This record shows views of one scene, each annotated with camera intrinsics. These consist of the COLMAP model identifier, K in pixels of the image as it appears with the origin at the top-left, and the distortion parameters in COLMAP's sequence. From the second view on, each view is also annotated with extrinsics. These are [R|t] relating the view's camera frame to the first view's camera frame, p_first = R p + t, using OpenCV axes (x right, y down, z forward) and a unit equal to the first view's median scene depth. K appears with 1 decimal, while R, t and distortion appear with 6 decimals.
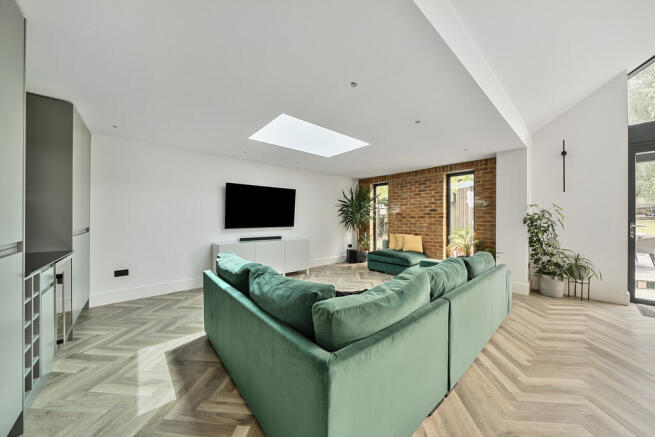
lens RADIAL K [[224.5, 0, 327.5], [0, 224.5, 218.5], [0, 0, 1]] dist [-0.000038, -0.000073]
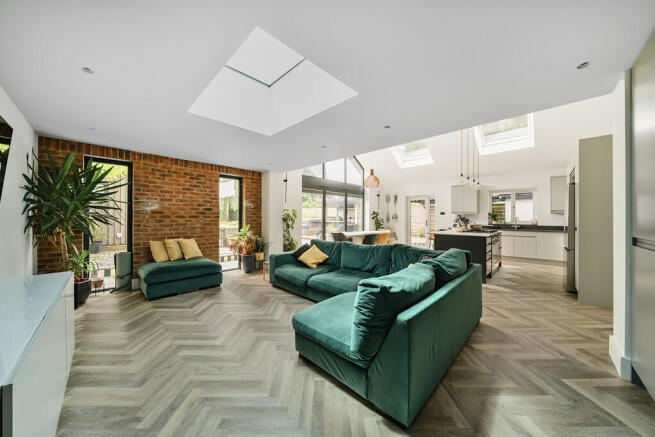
lens RADIAL K [[224.5, 0, 327.5], [0, 224.5, 218.5], [0, 0, 1]] dist [-0.000038, -0.000073]
pose [[-0.093005, -0.004610, 0.995655, -0.503965], [-0.001290, 0.999989, 0.004510, -0.003577], [-0.995665, -0.000865, -0.093009, 0.586782]]
